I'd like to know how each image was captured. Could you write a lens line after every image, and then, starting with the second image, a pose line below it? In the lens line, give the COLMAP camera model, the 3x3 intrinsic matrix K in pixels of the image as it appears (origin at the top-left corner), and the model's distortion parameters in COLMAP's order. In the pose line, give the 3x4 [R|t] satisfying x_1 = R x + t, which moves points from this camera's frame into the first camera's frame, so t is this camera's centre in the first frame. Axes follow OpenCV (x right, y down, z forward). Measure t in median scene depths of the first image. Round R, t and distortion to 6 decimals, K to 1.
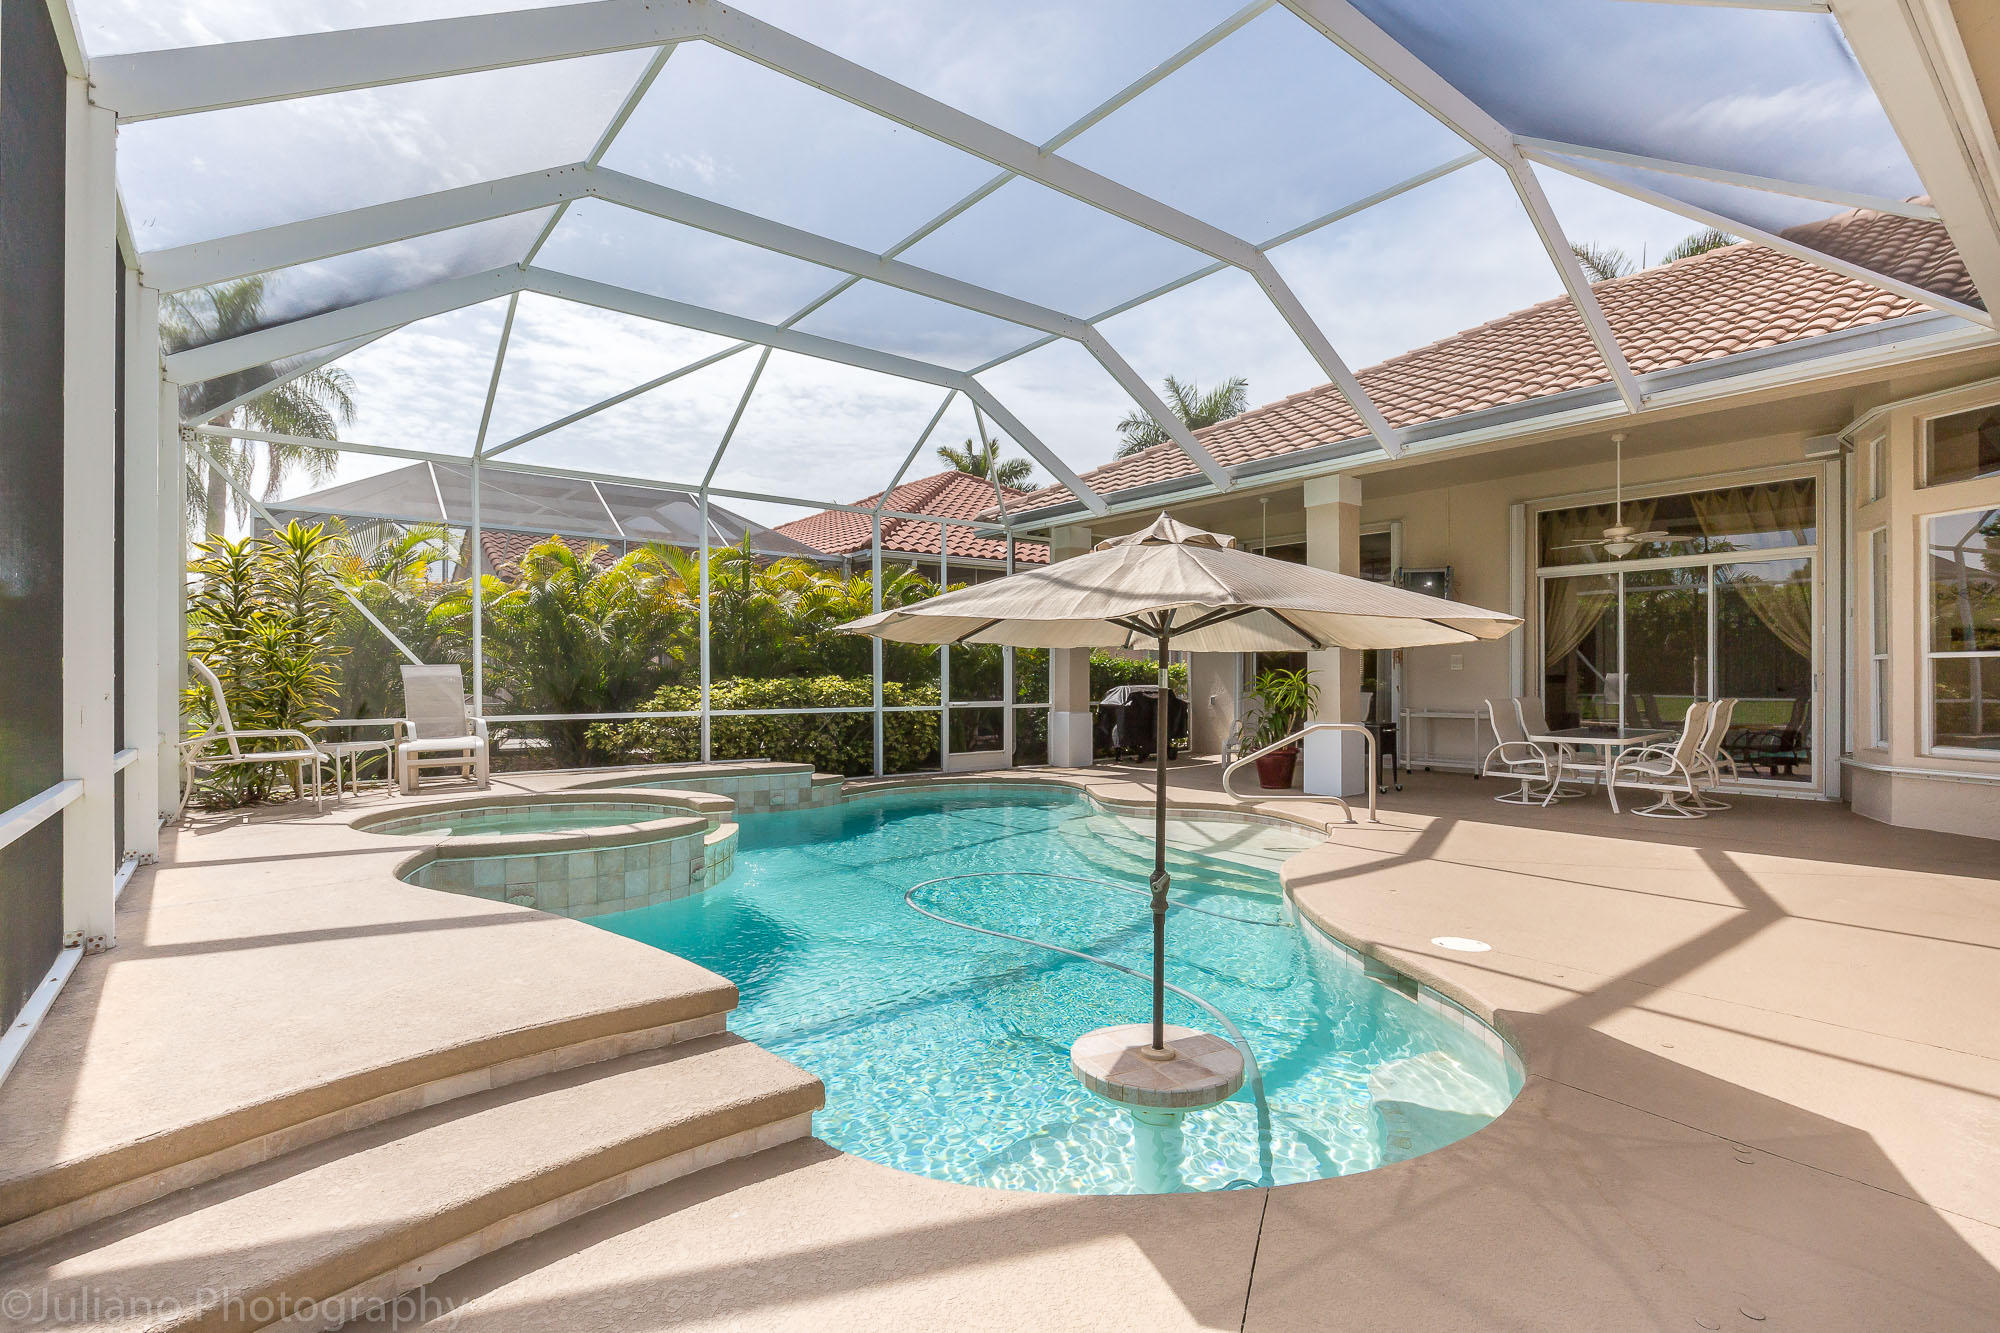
lens RADIAL K [[928.1, 0, 1014.2], [0, 928.1, 658.7], [0, 0, 1]] dist [0.002001, 0.000269]
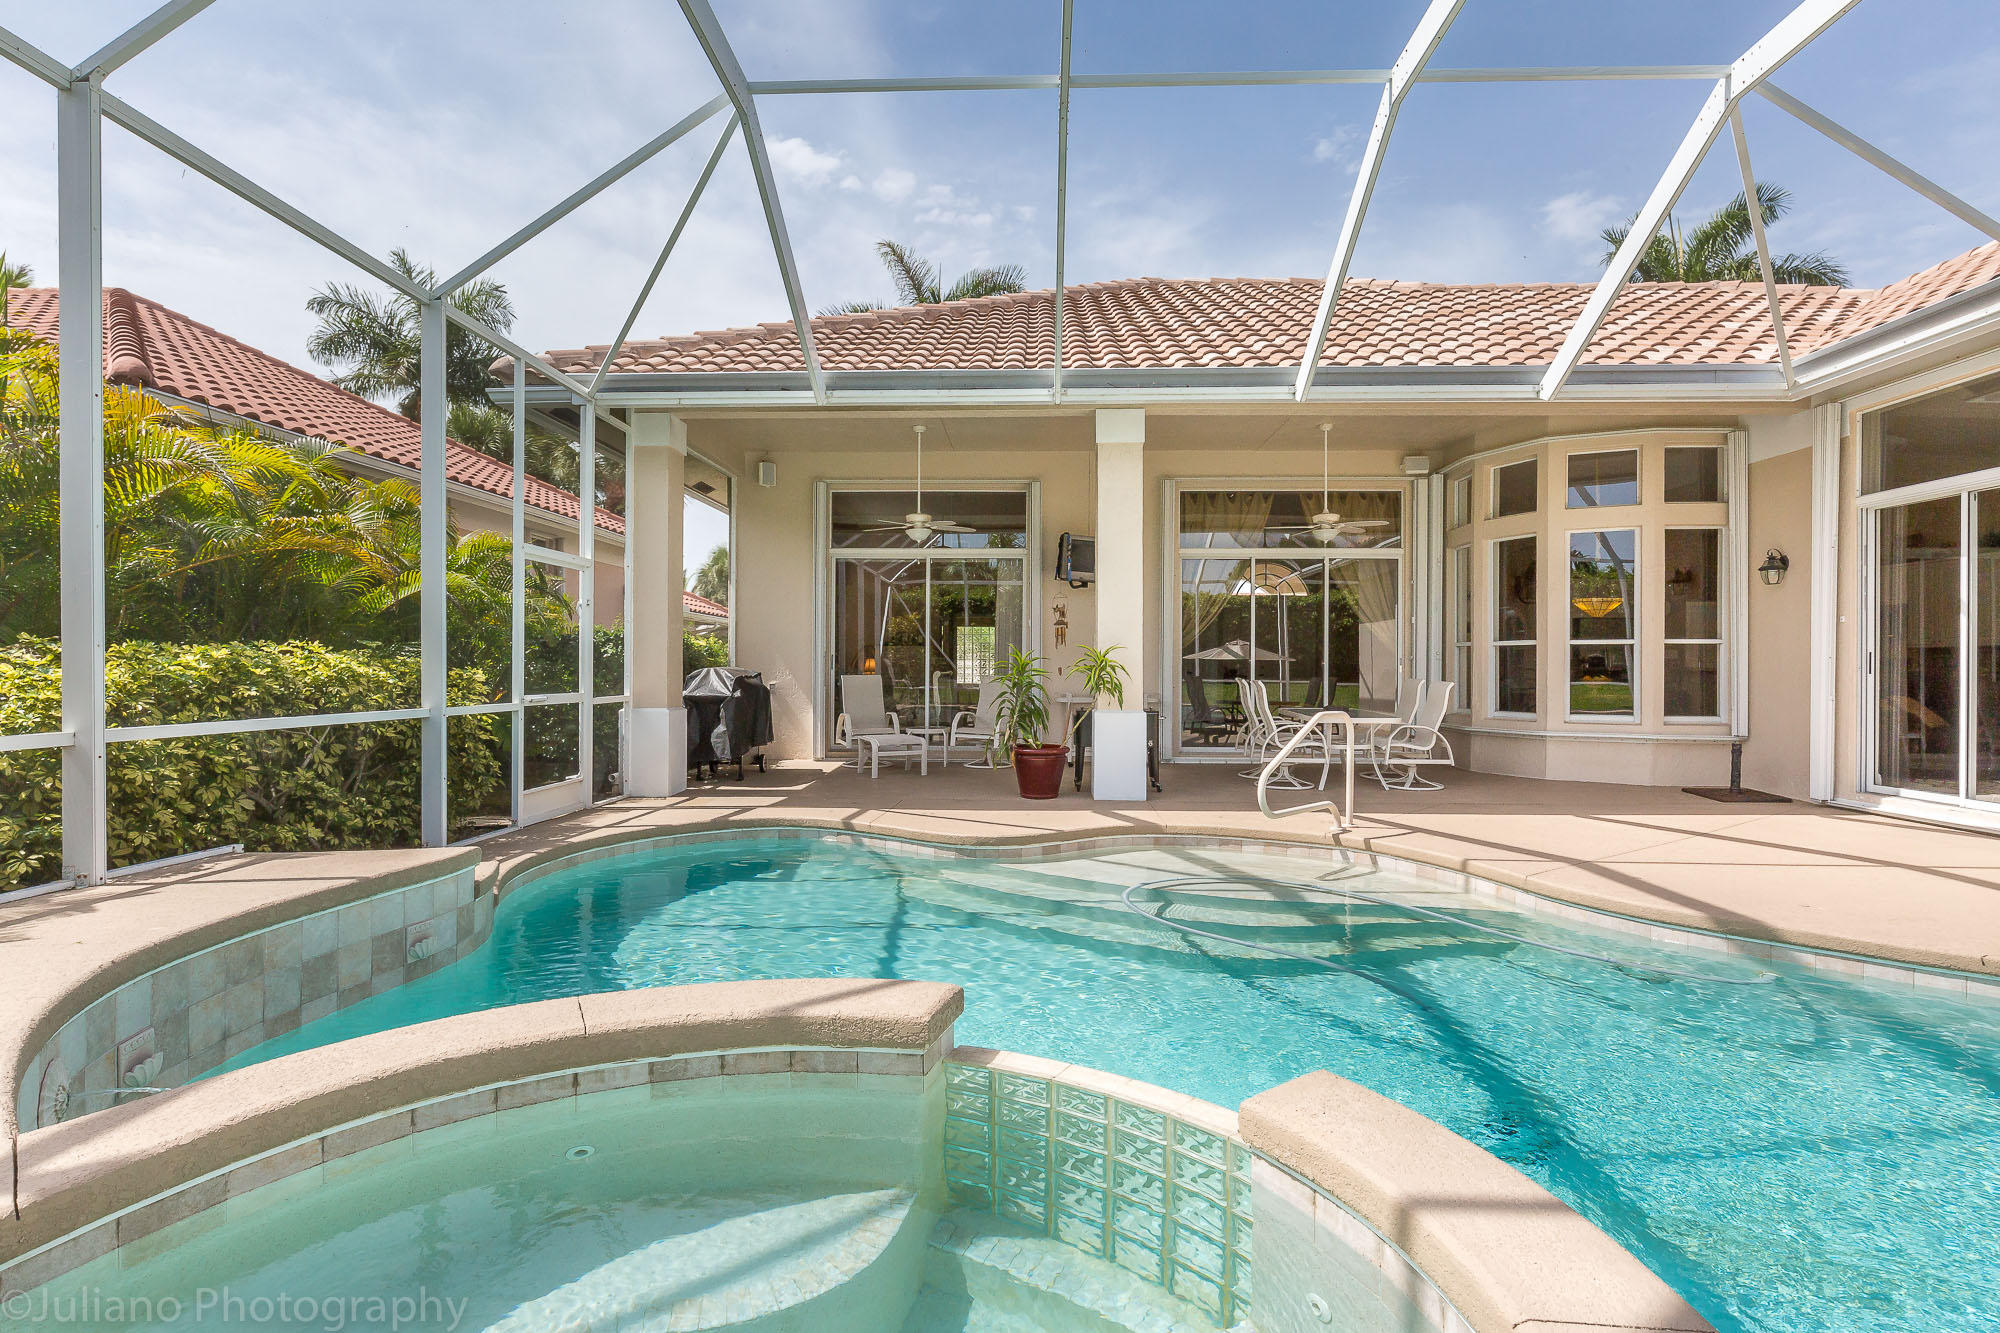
lens RADIAL K [[1028.1, 0, 1000.0], [0, 1028.1, 666.5], [0, 0, 1]] dist [0.050548, 0.000027]
pose [[0.630131, 0.005115, 0.776472, -0.379291], [-0.023422, 0.999648, 0.012423, 0.017561], [-0.776136, -0.026015, 0.630029, 0.449443]]
